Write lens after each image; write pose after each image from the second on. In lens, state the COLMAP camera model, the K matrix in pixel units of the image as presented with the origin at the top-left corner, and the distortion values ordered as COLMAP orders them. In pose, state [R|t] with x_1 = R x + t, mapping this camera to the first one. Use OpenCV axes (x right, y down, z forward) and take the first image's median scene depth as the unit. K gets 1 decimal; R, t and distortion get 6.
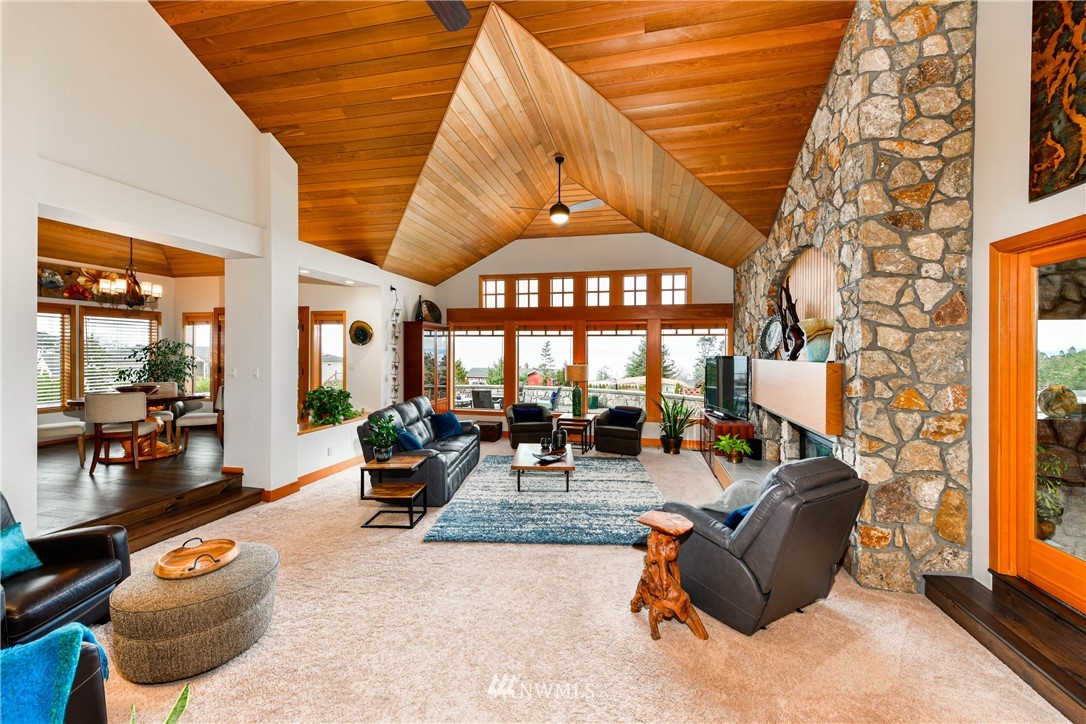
lens RADIAL K [[436.8, 0, 541.5], [0, 436.8, 350.3], [0, 0, 1]] dist [-0.000040, -0.000021]
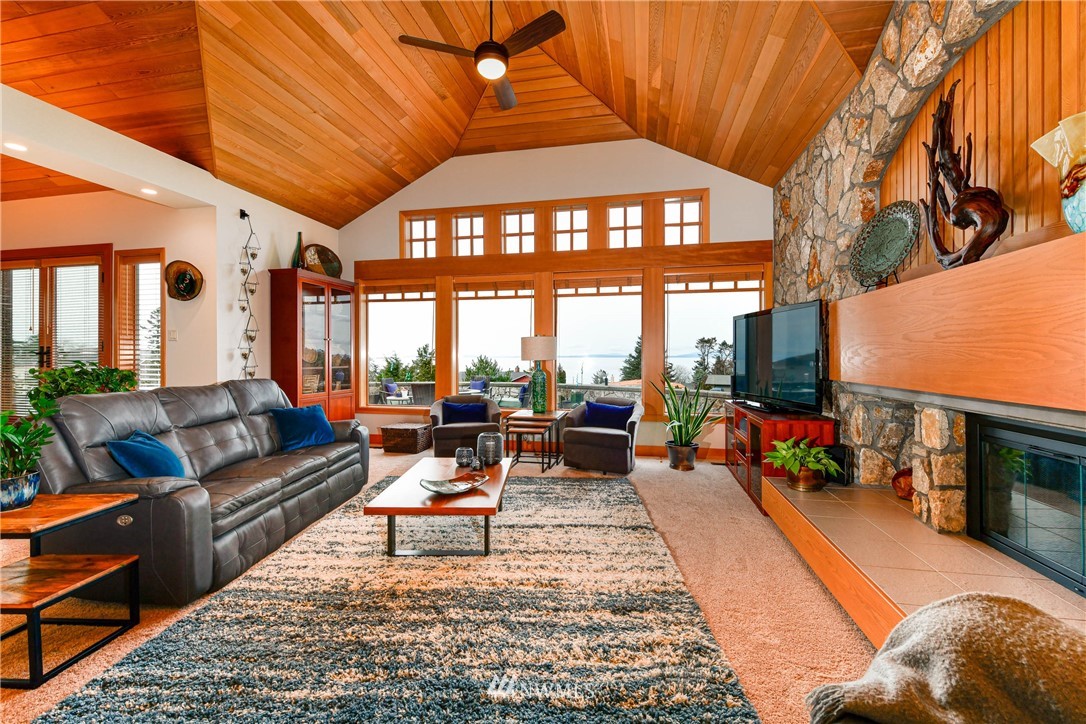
lens RADIAL K [[448.9, 0, 545.0], [0, 448.9, 355.8], [0, 0, 1]] dist [-0.002742, -0.000417]
pose [[0.999802, -0.005302, 0.019205, 0.081639], [0.005272, 0.999985, 0.001618, 0.064233], [-0.019213, -0.001517, 0.999814, 0.331581]]
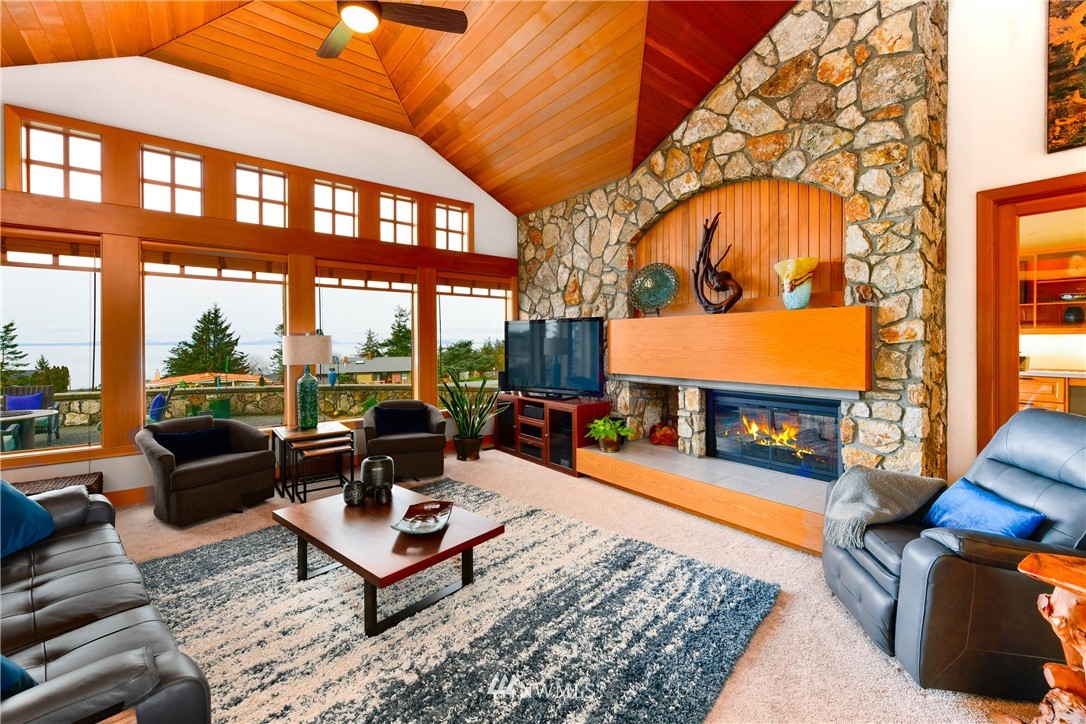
lens RADIAL K [[453.4, 0, 554.0], [0, 453.4, 341.9], [0, 0, 1]] dist [-0.002479, -0.000602]
pose [[0.612419, -0.005945, 0.790511, -0.186562], [0.003965, 0.999982, 0.004448, 0.042643], [-0.790523, 0.000410, 0.612432, 0.433002]]
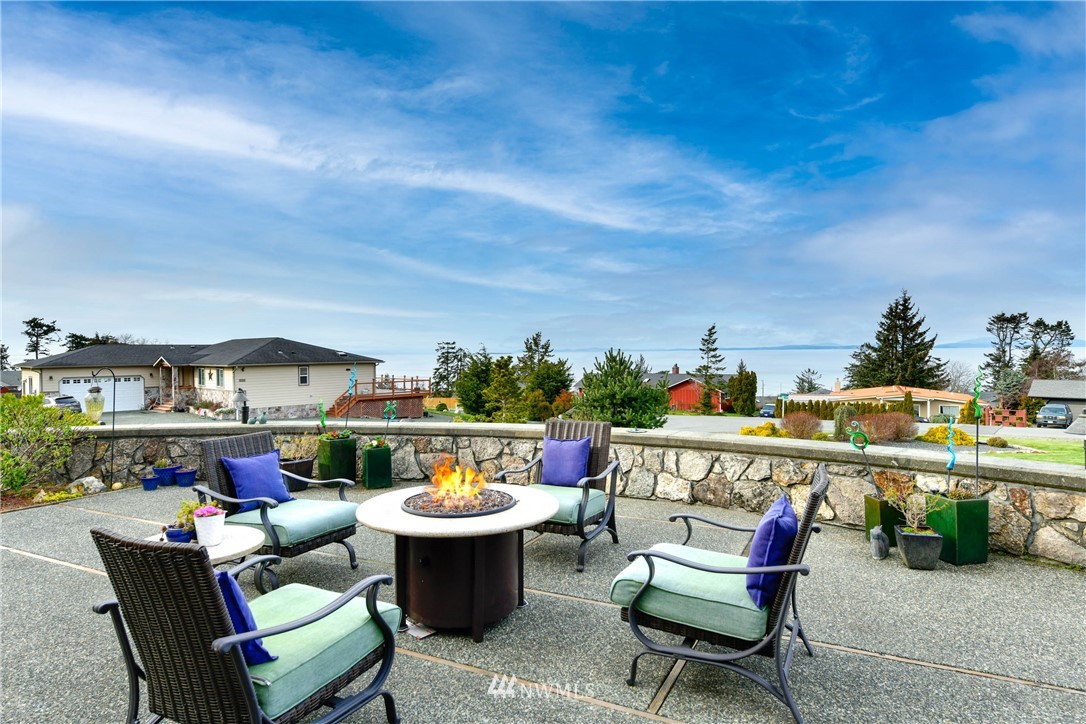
lens RADIAL K [[636.9, 0, 543.0], [0, 636.9, 362.0], [0, 0, 1]] dist [-0.002500, -0.000786]
pose [[0.970120, -0.011100, -0.242372, 0.009635], [0.016288, 0.999679, 0.019411, 0.063901], [0.242078, -0.022779, 0.969989, 1.267603]]
